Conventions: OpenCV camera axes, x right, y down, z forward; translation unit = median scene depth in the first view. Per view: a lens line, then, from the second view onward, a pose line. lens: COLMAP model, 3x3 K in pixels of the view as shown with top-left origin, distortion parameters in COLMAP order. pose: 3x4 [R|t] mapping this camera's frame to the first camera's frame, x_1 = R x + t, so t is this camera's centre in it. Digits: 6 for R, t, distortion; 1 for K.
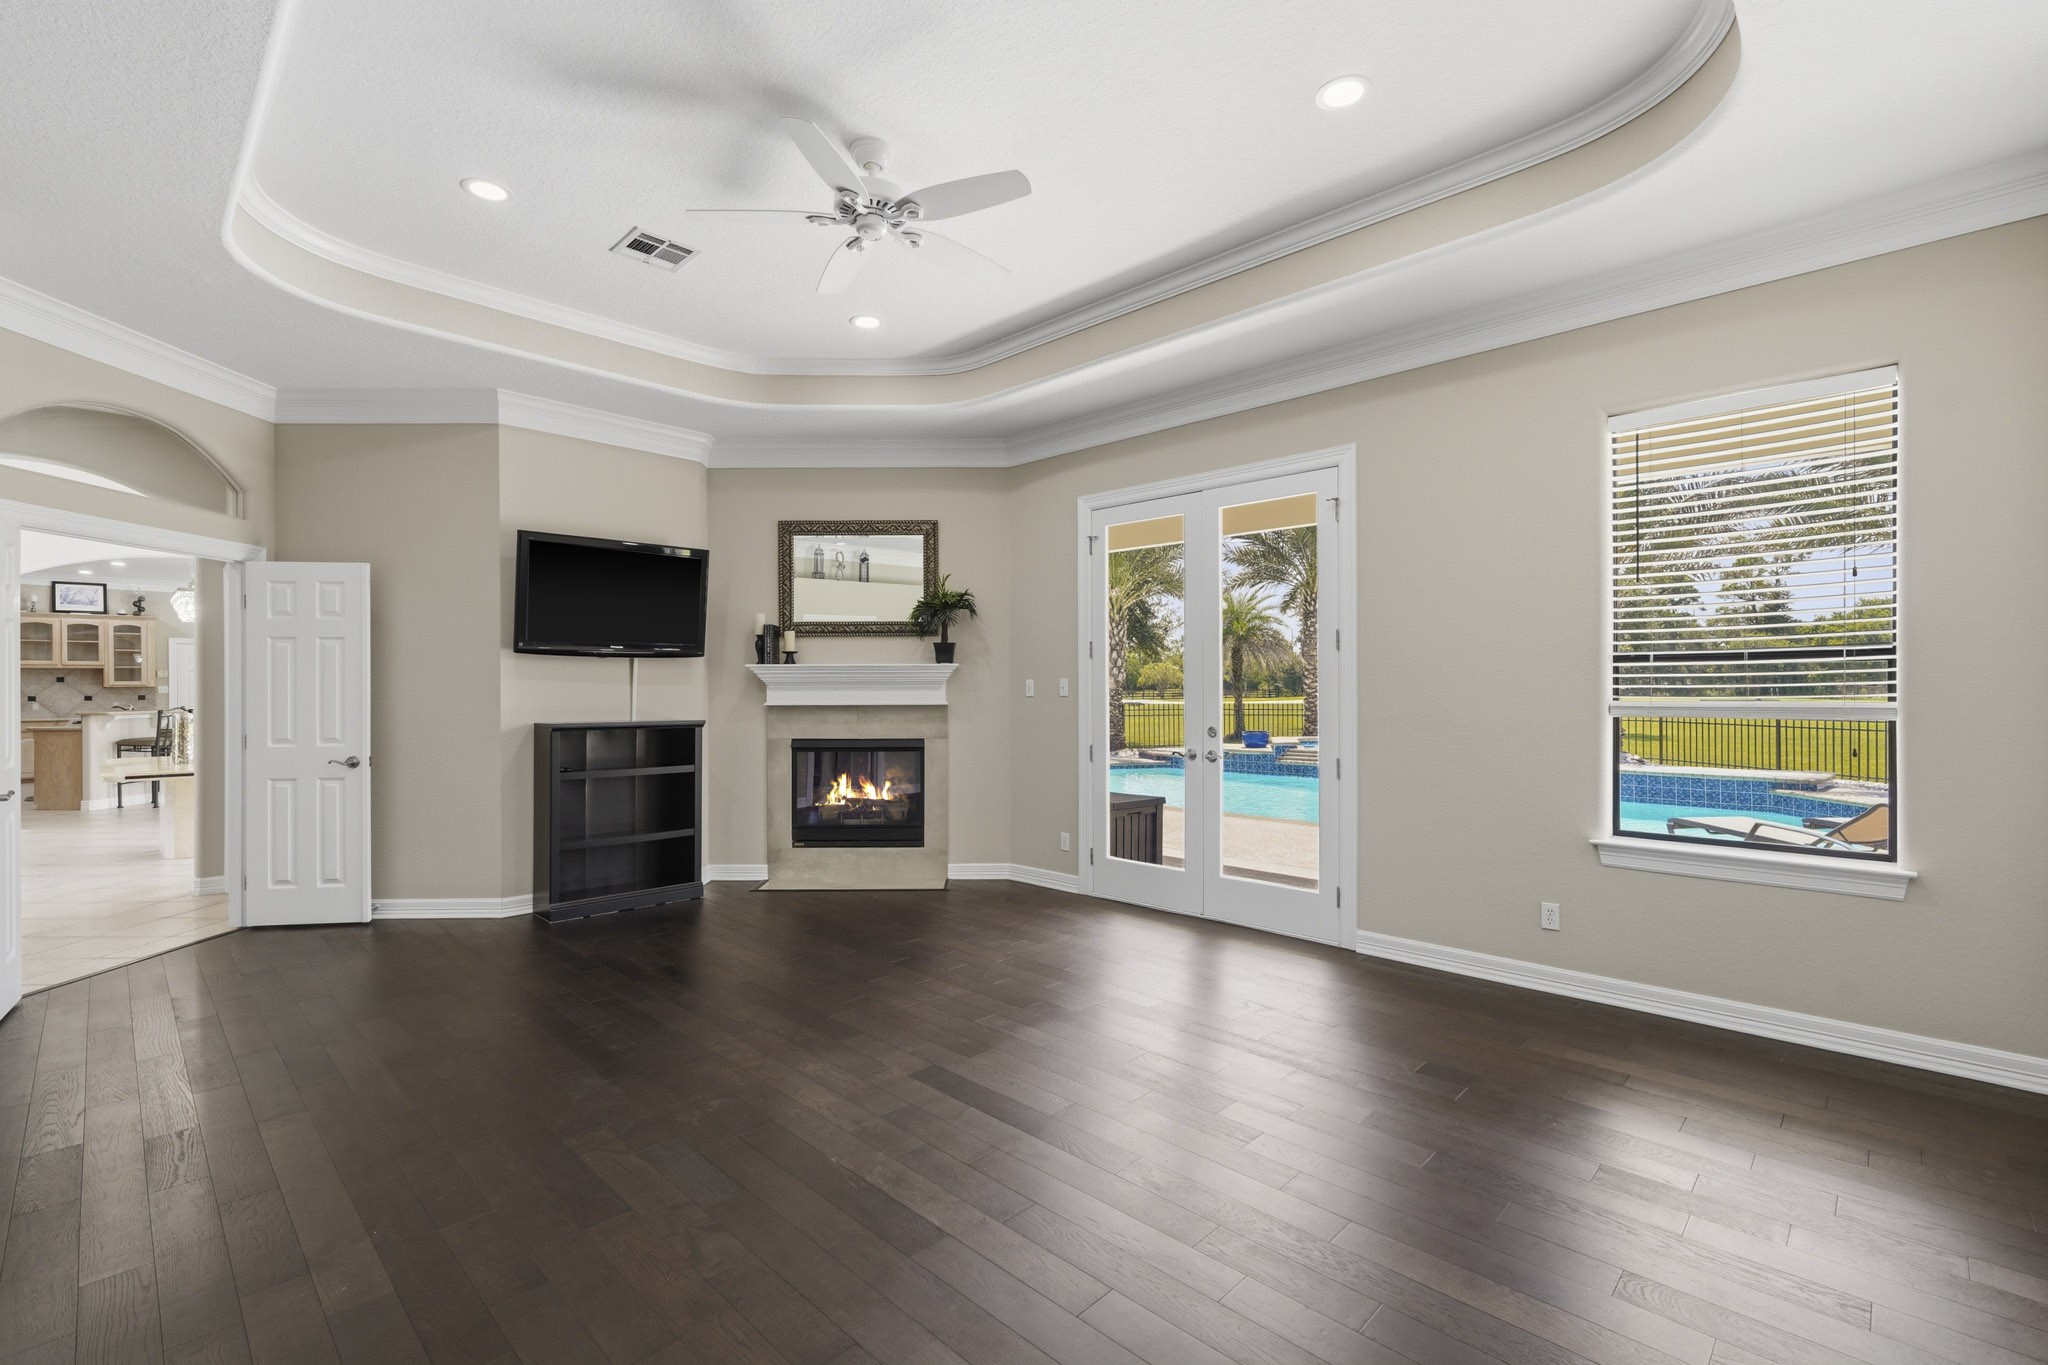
lens RADIAL K [[905.6, 0, 1018.1], [0, 905.6, 692.6], [0, 0, 1]] dist [0.000852, 0.000173]
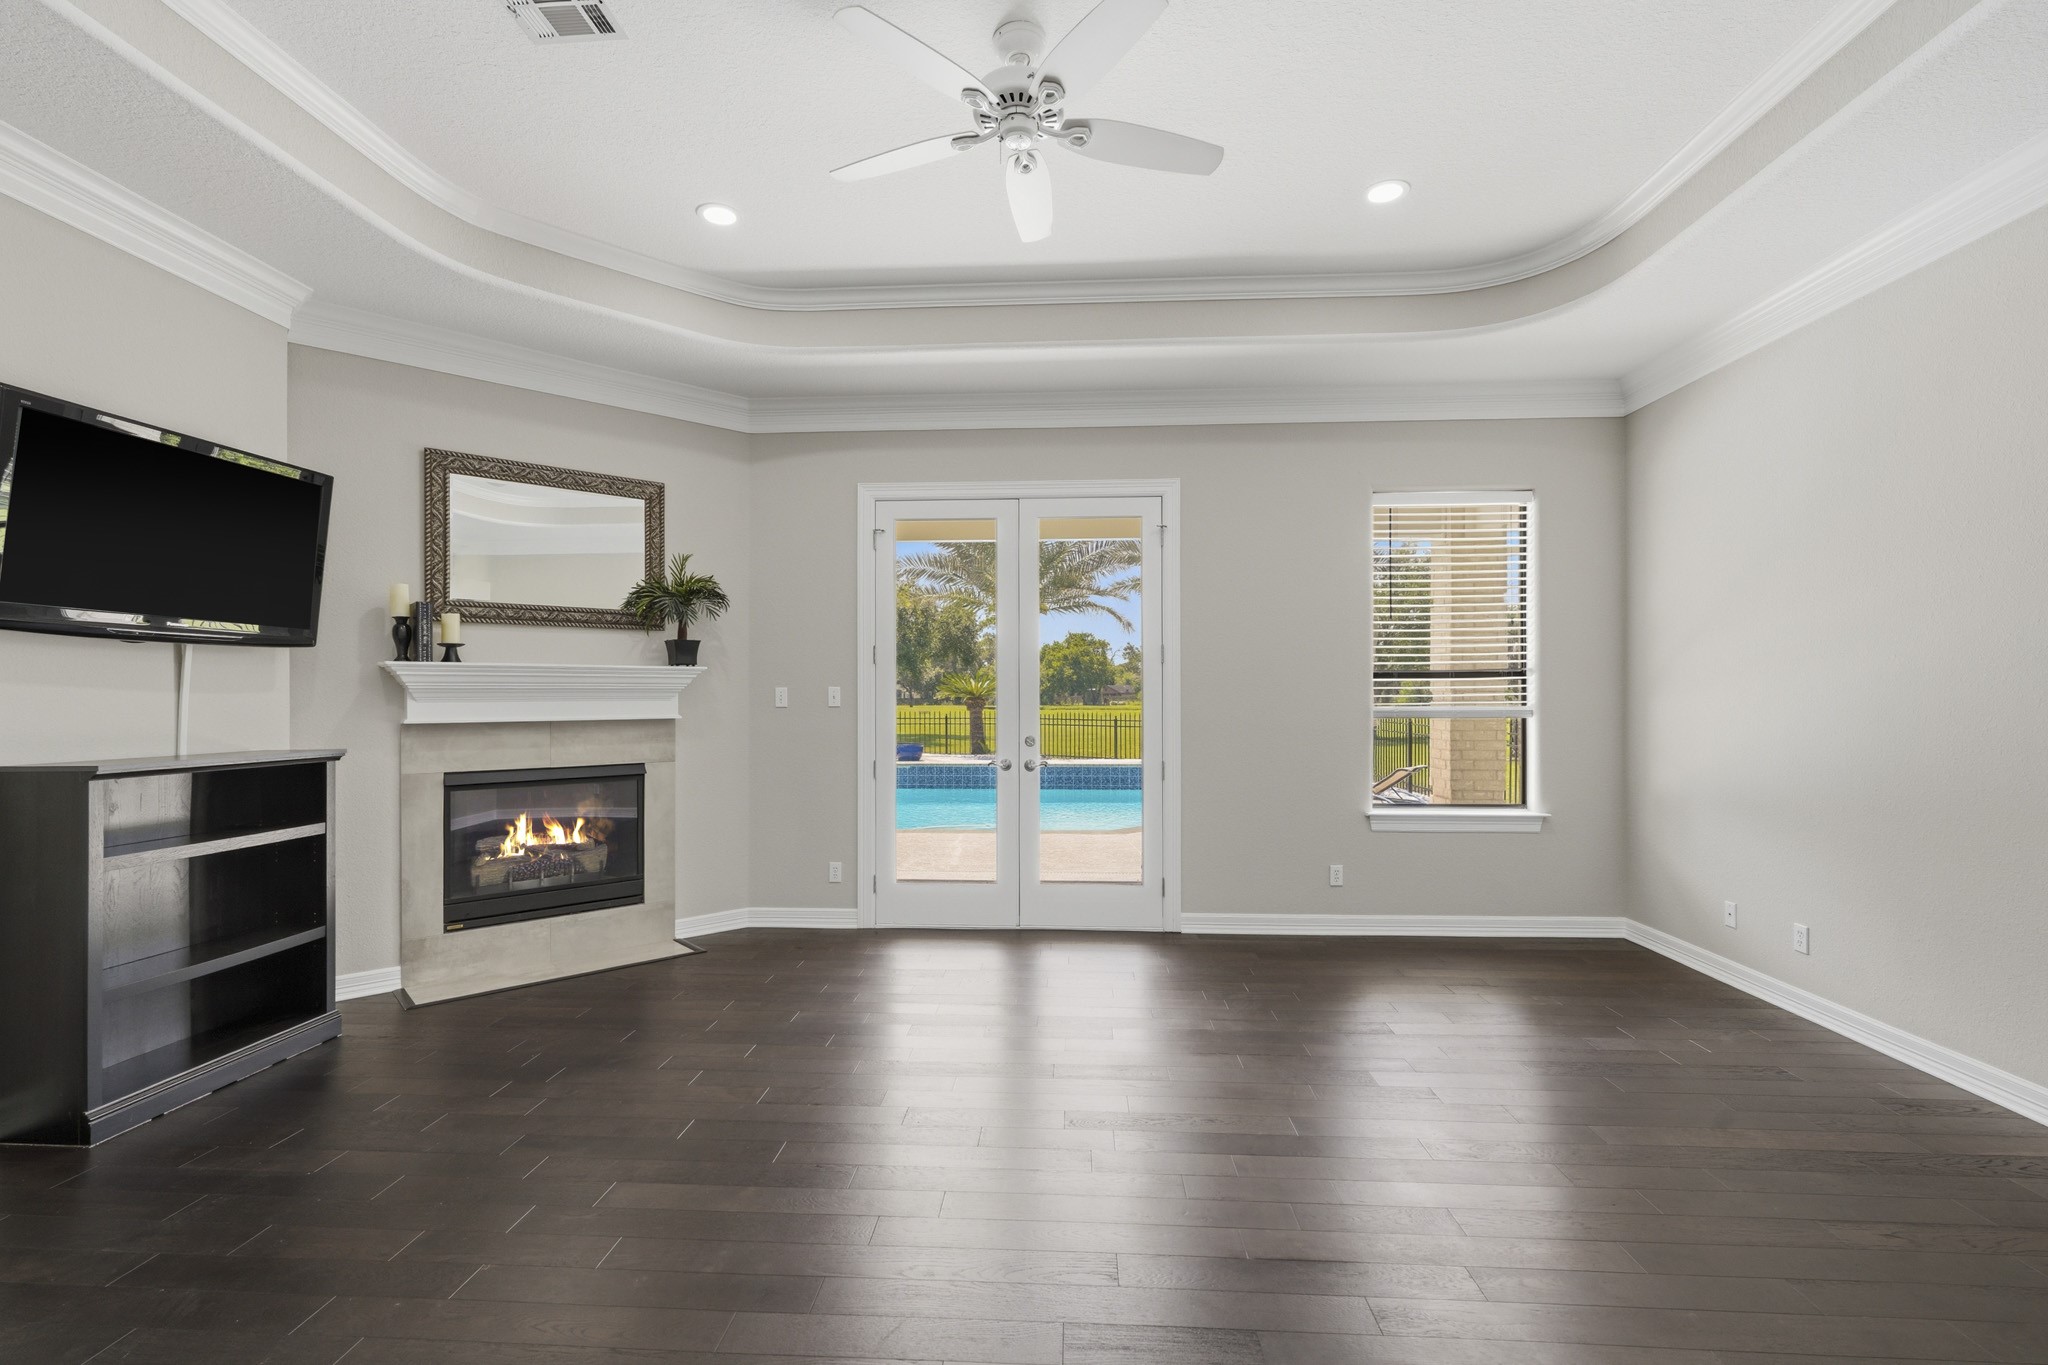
lens RADIAL K [[905.6, 0, 1018.1], [0, 905.6, 692.6], [0, 0, 1]] dist [0.000852, 0.000173]
pose [[0.753076, 0.002864, 0.657927, -0.380465], [0.003461, 0.999959, -0.008315, -0.001572], [-0.657924, 0.008539, 0.753036, 0.212629]]
